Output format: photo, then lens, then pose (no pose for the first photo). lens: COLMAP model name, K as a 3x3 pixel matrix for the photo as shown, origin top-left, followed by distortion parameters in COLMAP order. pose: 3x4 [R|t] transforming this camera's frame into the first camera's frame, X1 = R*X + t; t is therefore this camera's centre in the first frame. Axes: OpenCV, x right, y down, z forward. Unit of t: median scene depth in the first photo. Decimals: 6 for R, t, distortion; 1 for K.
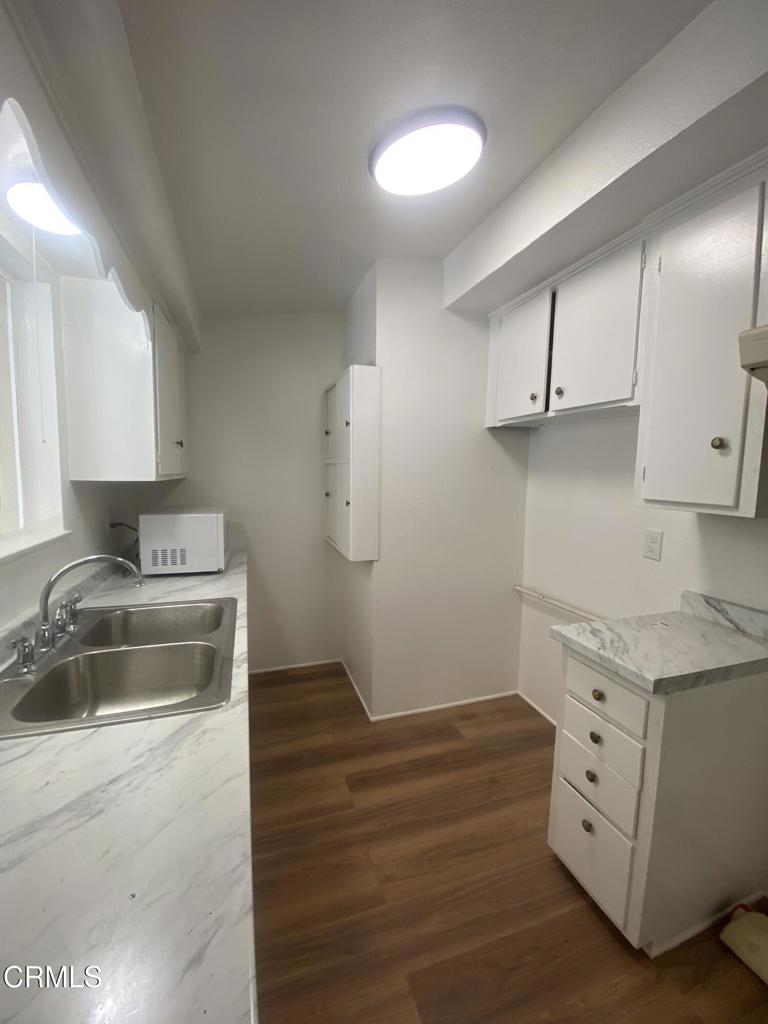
lens RADIAL K [[413.8, 0, 384.0], [0, 413.8, 512.0], [0, 0, 1]] dist [0.027496, -0.022167]
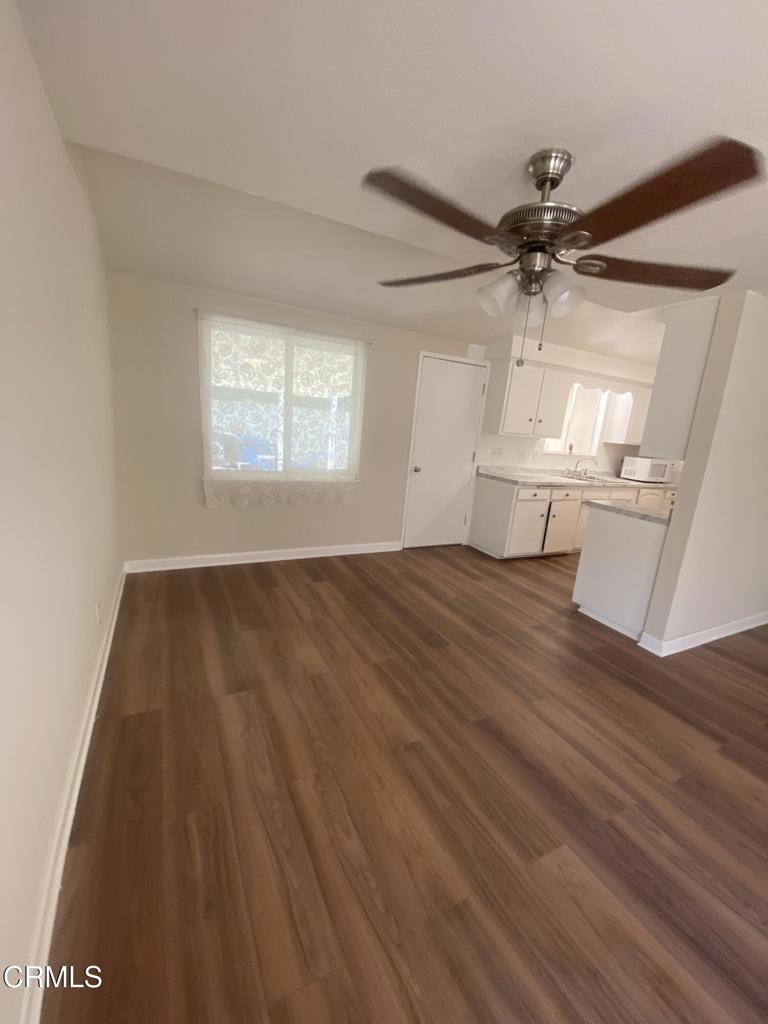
lens RADIAL K [[413.8, 0, 384.0], [0, 413.8, 512.0], [0, 0, 1]] dist [0.027496, -0.022167]
pose [[0.146619, 0.196378, -0.969504, 2.819921], [-0.180457, 0.968959, 0.168977, 0.266098], [0.972594, 0.150178, 0.177506, -1.500177]]
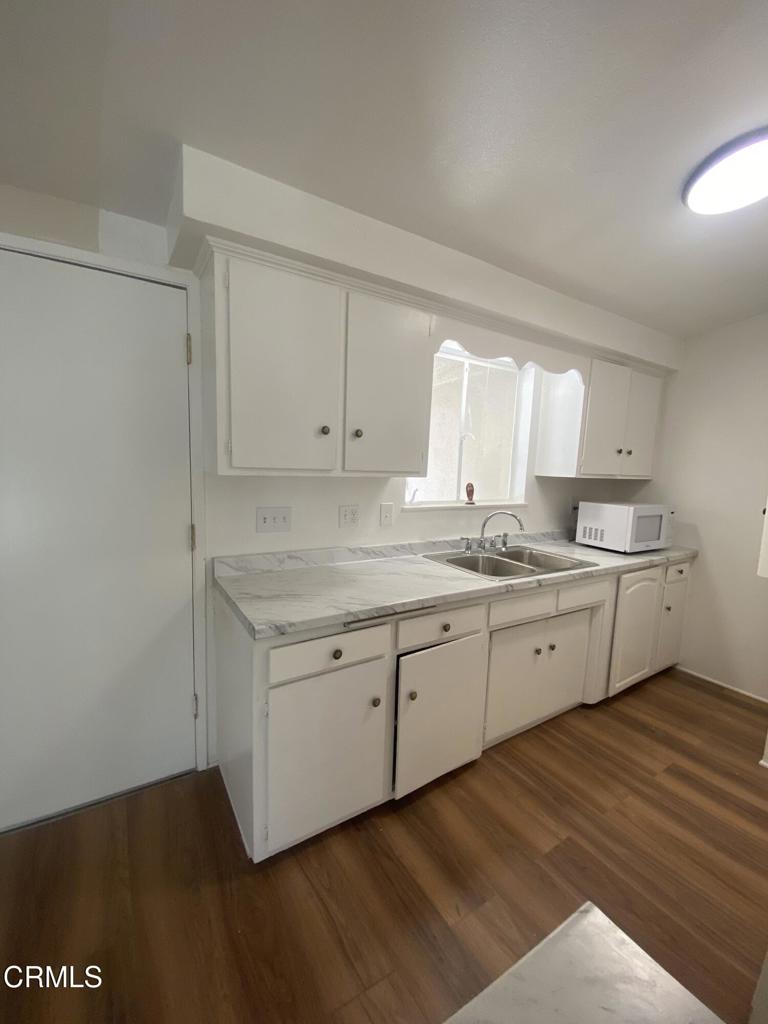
lens RADIAL K [[413.8, 0, 384.0], [0, 413.8, 512.0], [0, 0, 1]] dist [0.027496, -0.022167]
pose [[0.241340, 0.103300, -0.964927, 0.904381], [-0.127404, 0.989085, 0.074021, 0.032110], [0.962041, 0.105072, 0.251867, -0.039710]]
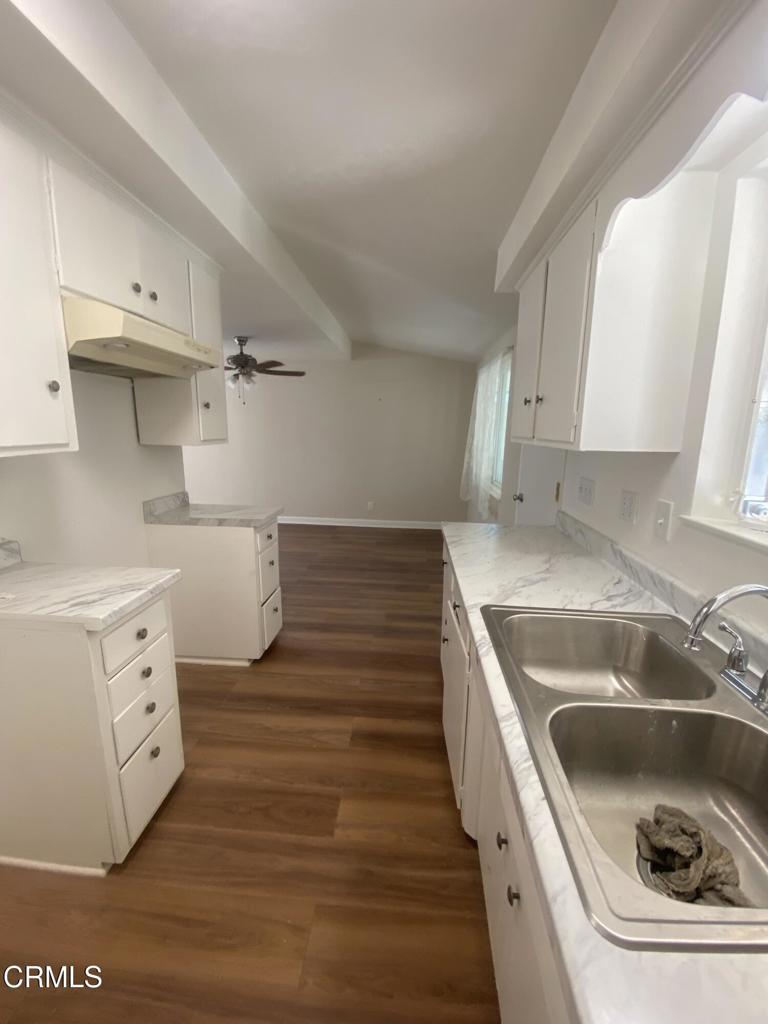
lens RADIAL K [[413.8, 0, 384.0], [0, 413.8, 512.0], [0, 0, 1]] dist [0.027496, -0.022167]
pose [[-0.923072, -0.113223, 0.367586, -0.350485], [0.004445, 0.952487, 0.304547, -0.148628], [-0.384602, 0.282752, -0.878710, 1.416407]]
